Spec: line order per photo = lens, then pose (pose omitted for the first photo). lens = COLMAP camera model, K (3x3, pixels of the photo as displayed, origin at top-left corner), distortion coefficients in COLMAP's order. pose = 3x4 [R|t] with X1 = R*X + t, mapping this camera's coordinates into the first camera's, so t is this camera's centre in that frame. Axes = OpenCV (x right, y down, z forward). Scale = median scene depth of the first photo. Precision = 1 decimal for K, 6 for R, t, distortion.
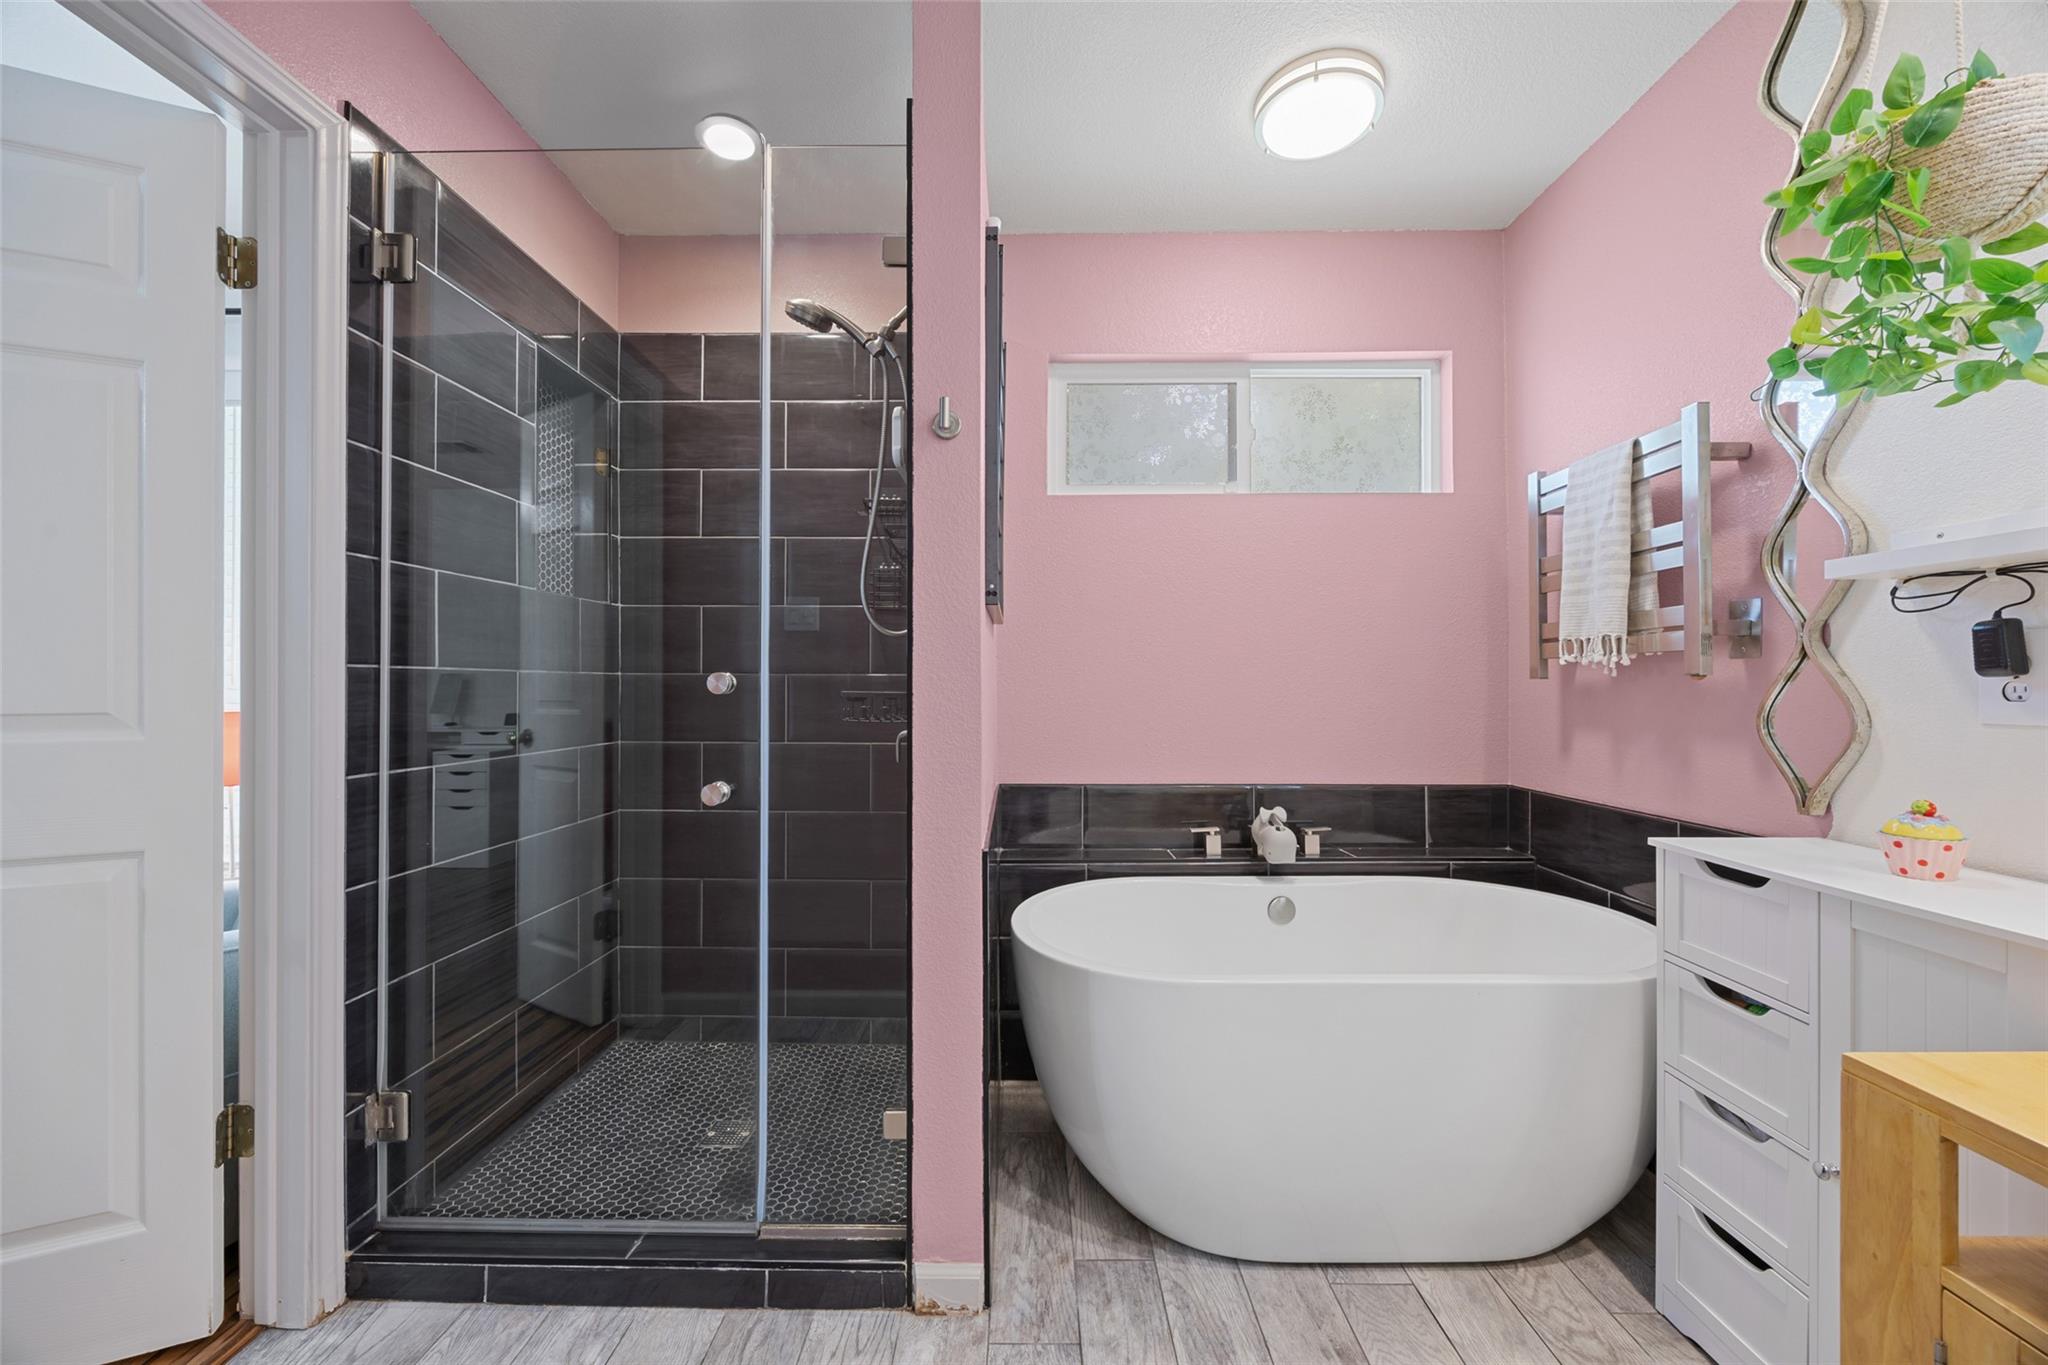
lens RADIAL K [[773.3, 0, 1010.0], [0, 773.3, 682.5], [0, 0, 1]] dist [-0.001297, -0.000515]
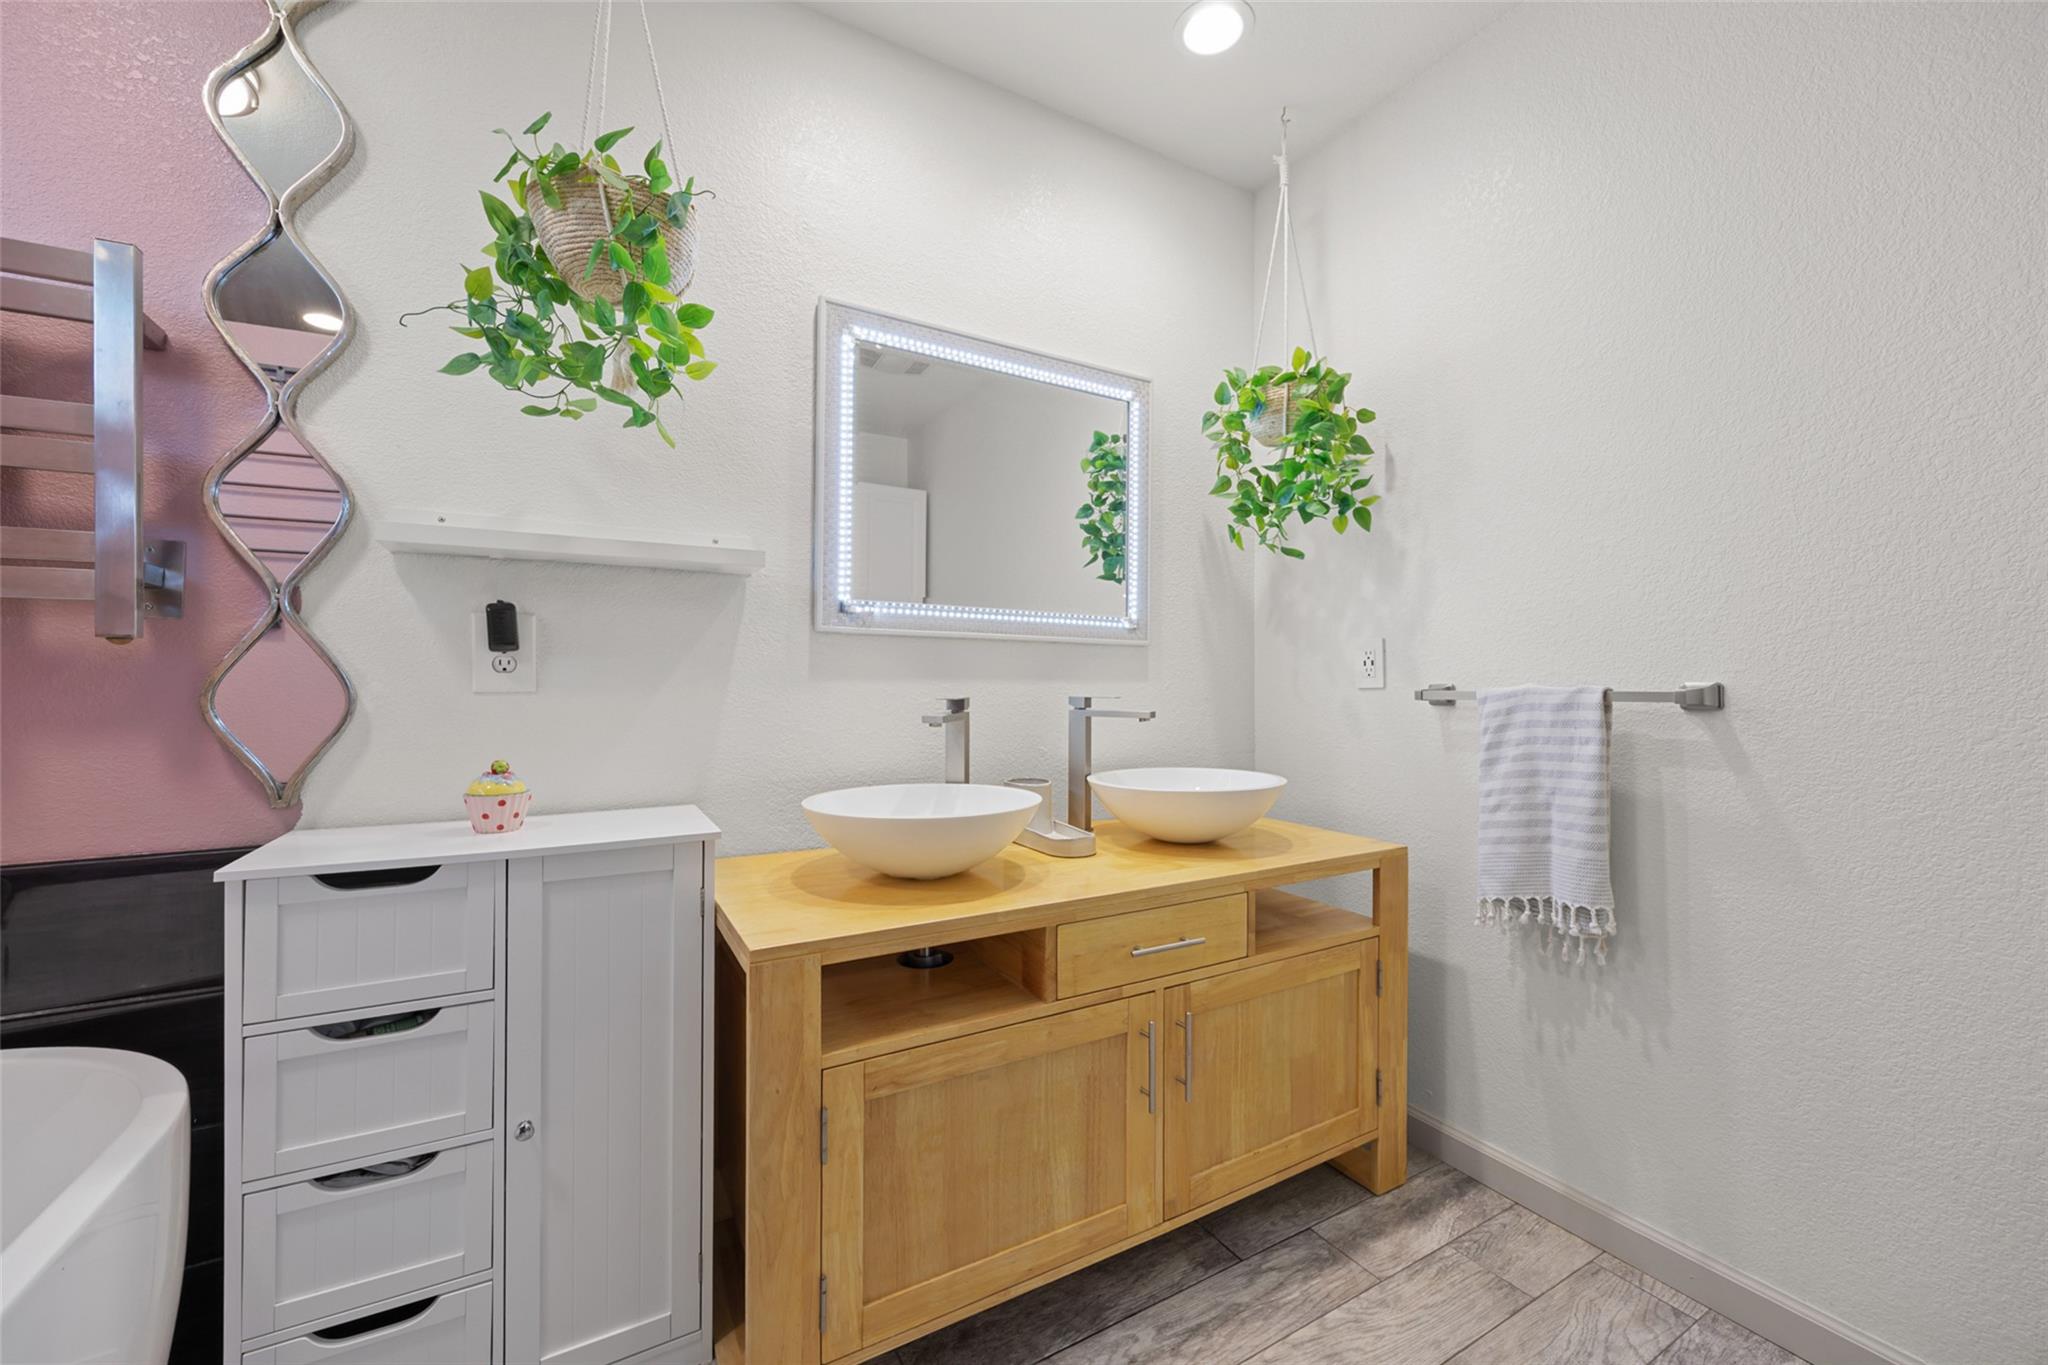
lens RADIAL K [[773.3, 0, 1028.1], [0, 773.3, 681.5], [0, 0, 1]] dist [-0.001297, -0.000515]
pose [[-0.494673, 0.002534, 0.869076, -0.142323], [-0.004242, 0.999977, -0.005330, 0.039590], [-0.869069, -0.006323, -0.494651, 0.838471]]
